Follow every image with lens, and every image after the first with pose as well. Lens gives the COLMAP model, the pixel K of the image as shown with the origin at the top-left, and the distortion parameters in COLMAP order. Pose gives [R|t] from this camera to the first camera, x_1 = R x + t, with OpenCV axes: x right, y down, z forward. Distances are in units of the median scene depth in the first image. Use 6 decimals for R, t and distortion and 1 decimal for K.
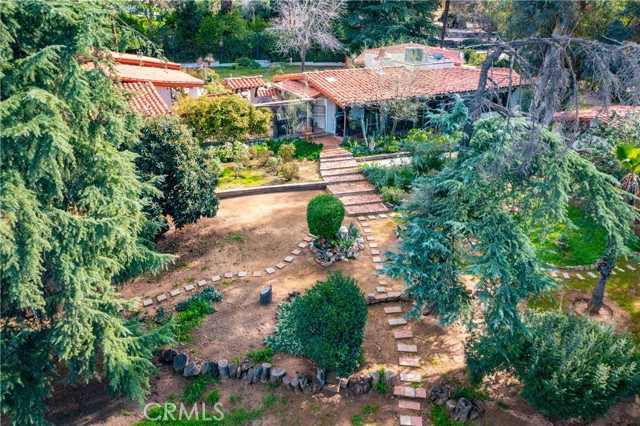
lens RADIAL K [[501.0, 0, 320.9], [0, 501.0, 213.8], [0, 0, 1]] dist [-0.018326, -0.002467]
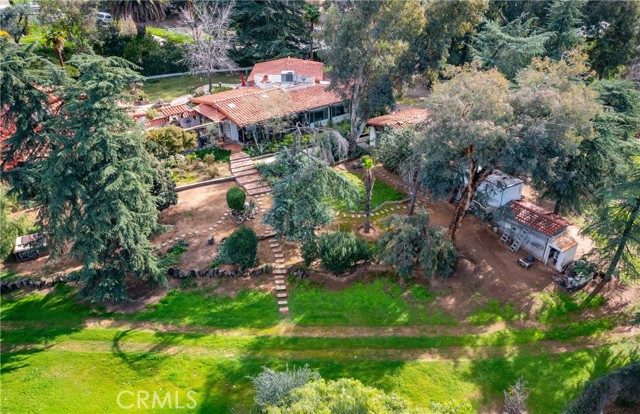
lens RADIAL K [[512.6, 0, 329.6], [0, 512.6, 227.0], [0, 0, 1]] dist [0.005697, -0.000765]
pose [[0.980469, -0.106057, 0.165627, 0.025888], [0.087686, 0.989539, 0.114560, -0.092444], [-0.176044, -0.097800, 0.979512, -1.158870]]
